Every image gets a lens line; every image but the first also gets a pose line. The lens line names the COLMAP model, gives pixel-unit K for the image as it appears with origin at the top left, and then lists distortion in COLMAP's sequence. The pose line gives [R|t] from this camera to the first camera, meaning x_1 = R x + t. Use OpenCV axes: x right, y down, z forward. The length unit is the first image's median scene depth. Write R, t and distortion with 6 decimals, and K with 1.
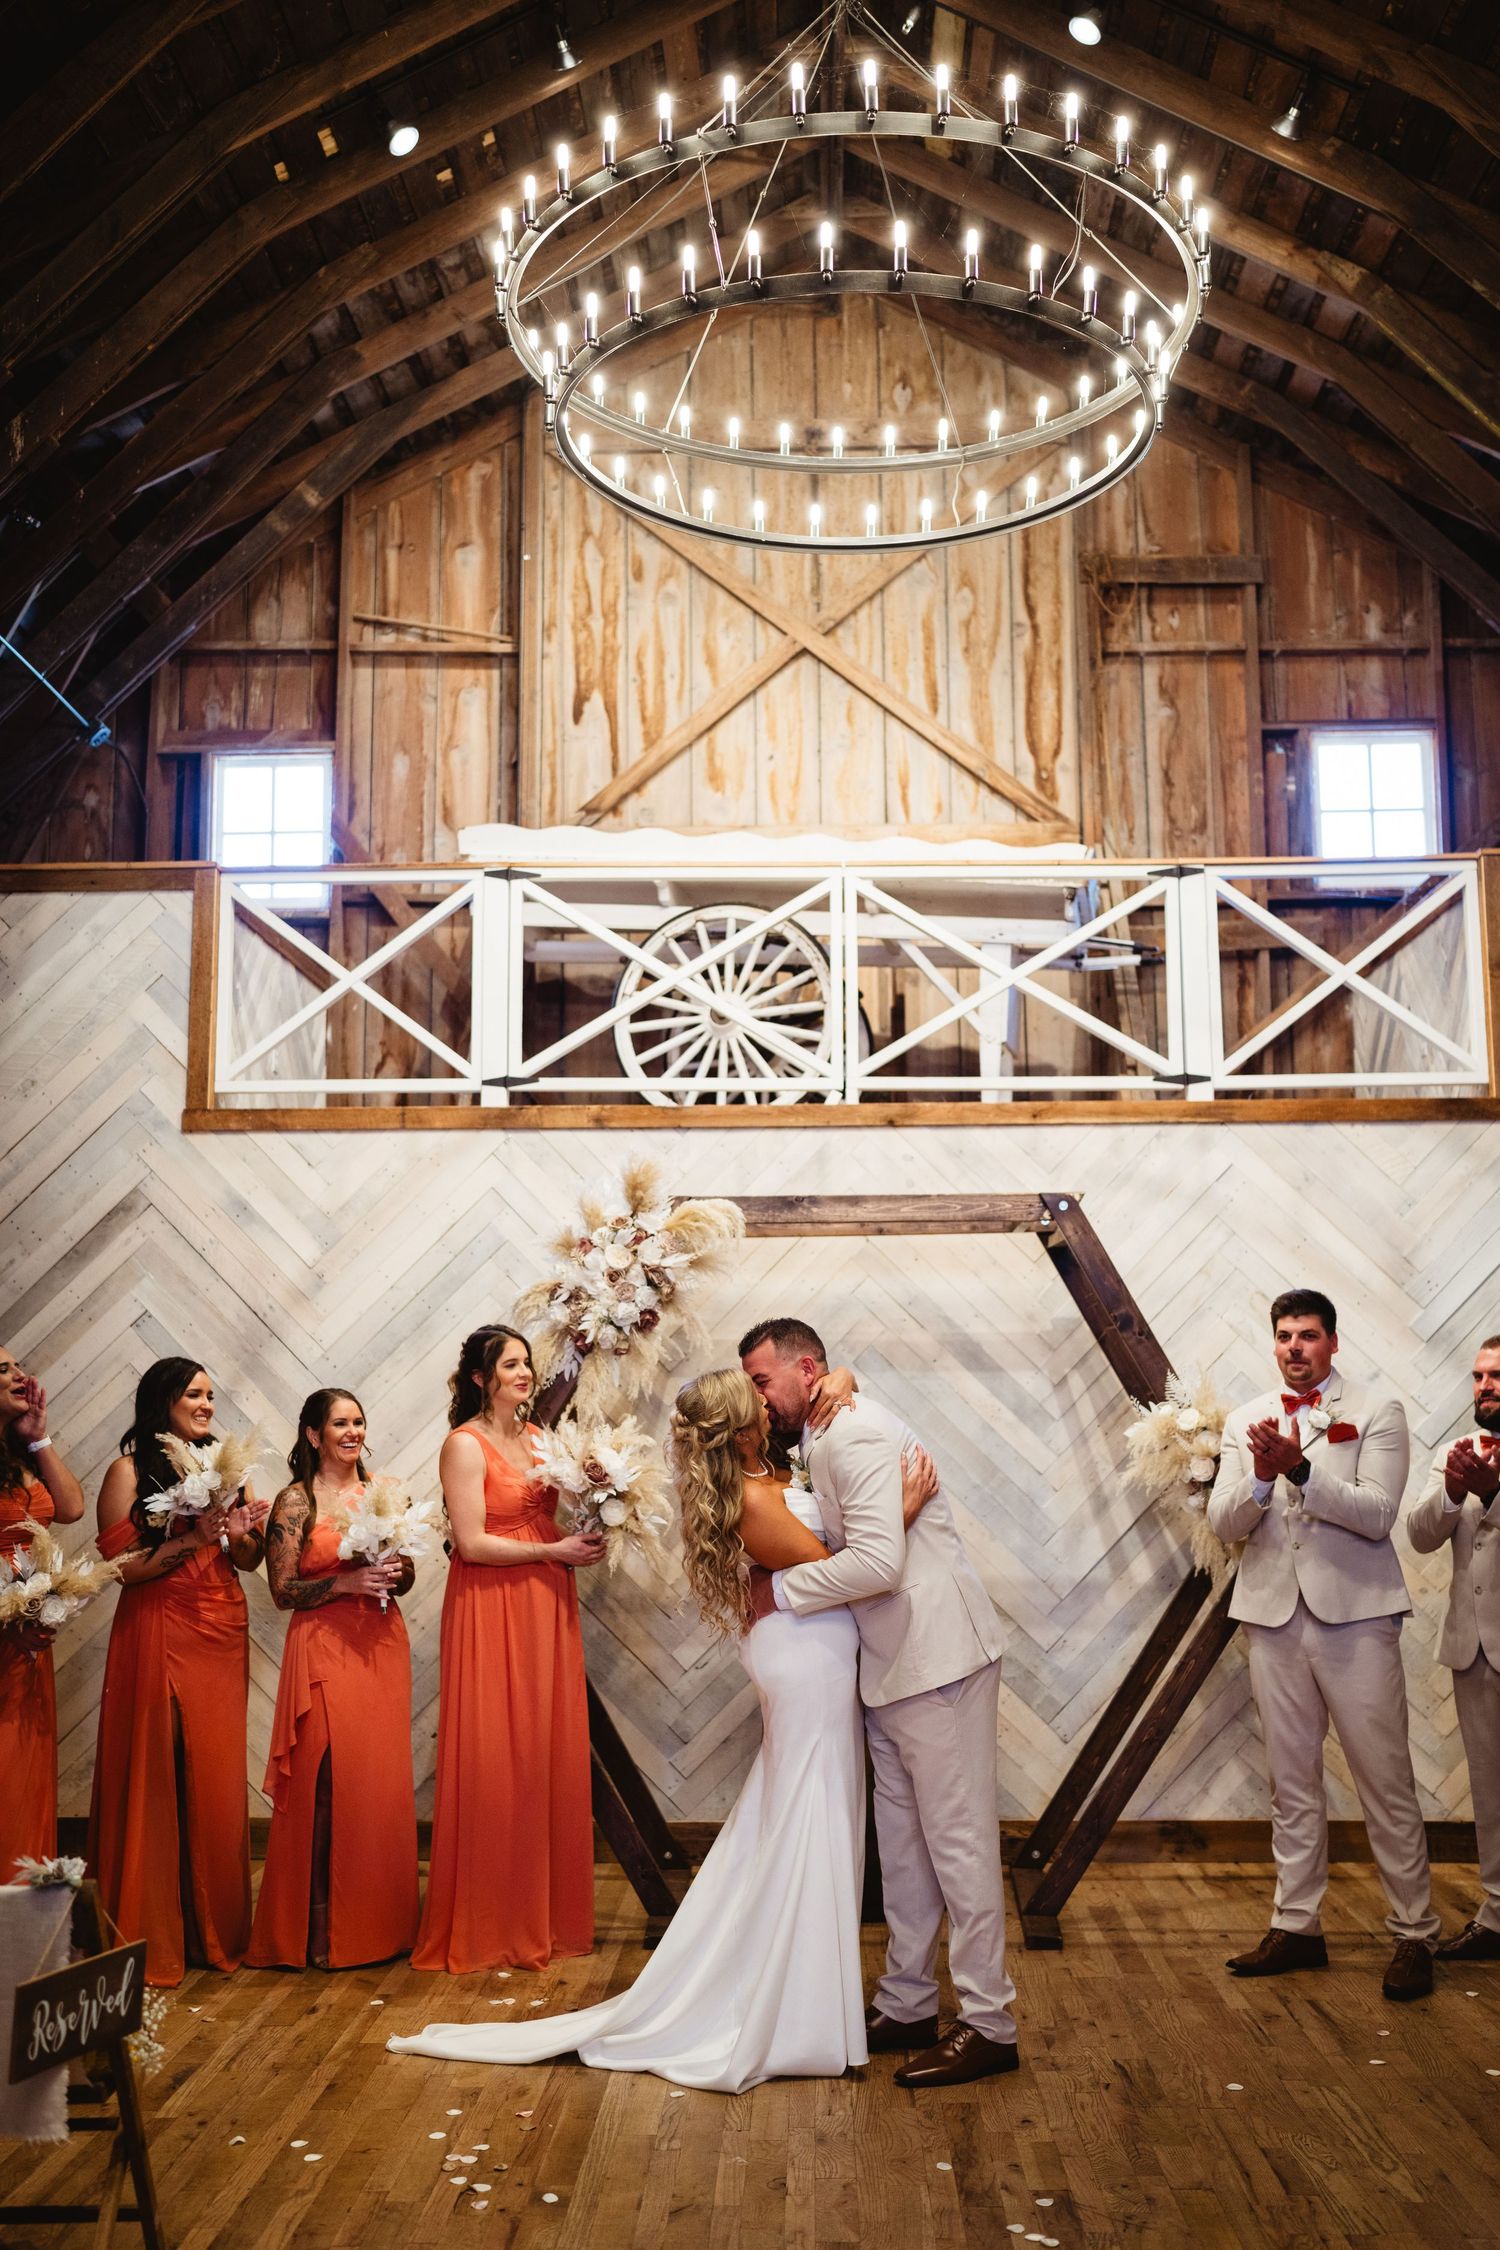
lens RADIAL K [[2301.5, 0, 765.7], [0, 2301.5, 1102.1], [0, 0, 1]] dist [-0.059508, 0.198647]
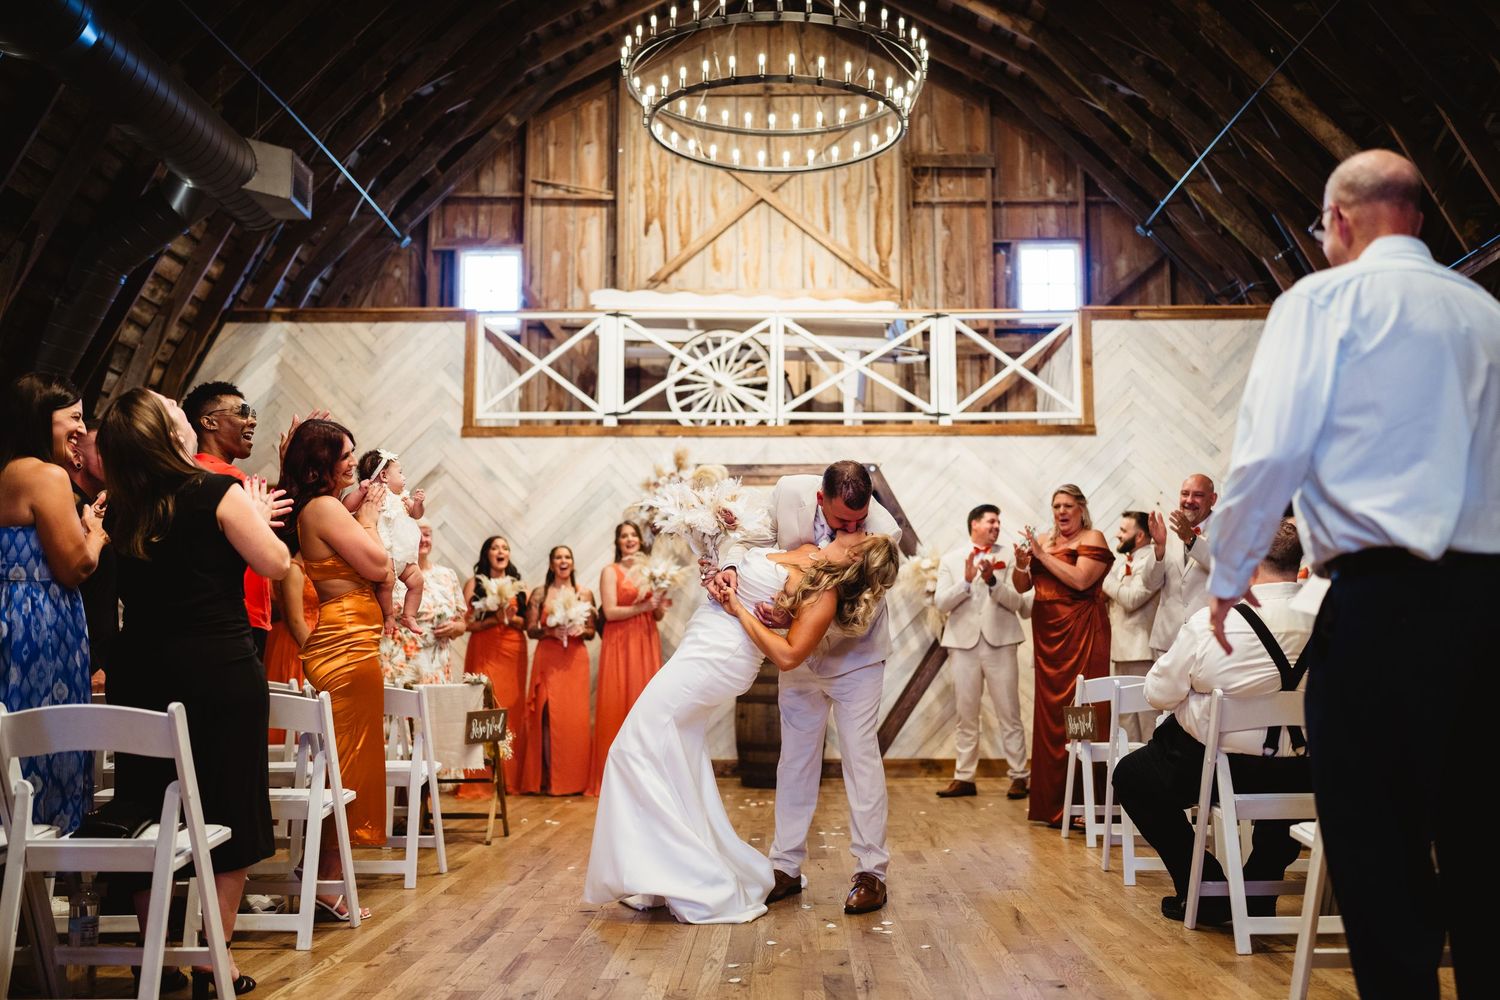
lens RADIAL K [[1534.3, 0, 770.8], [0, 1534.3, 502.8], [0, 0, 1]] dist [-0.059508, 0.198647]
pose [[0.999895, 0.005832, 0.013297, 0.010297], [-0.006234, 0.999517, 0.030438, 0.028064], [-0.013113, -0.030517, 0.999448, -0.394604]]
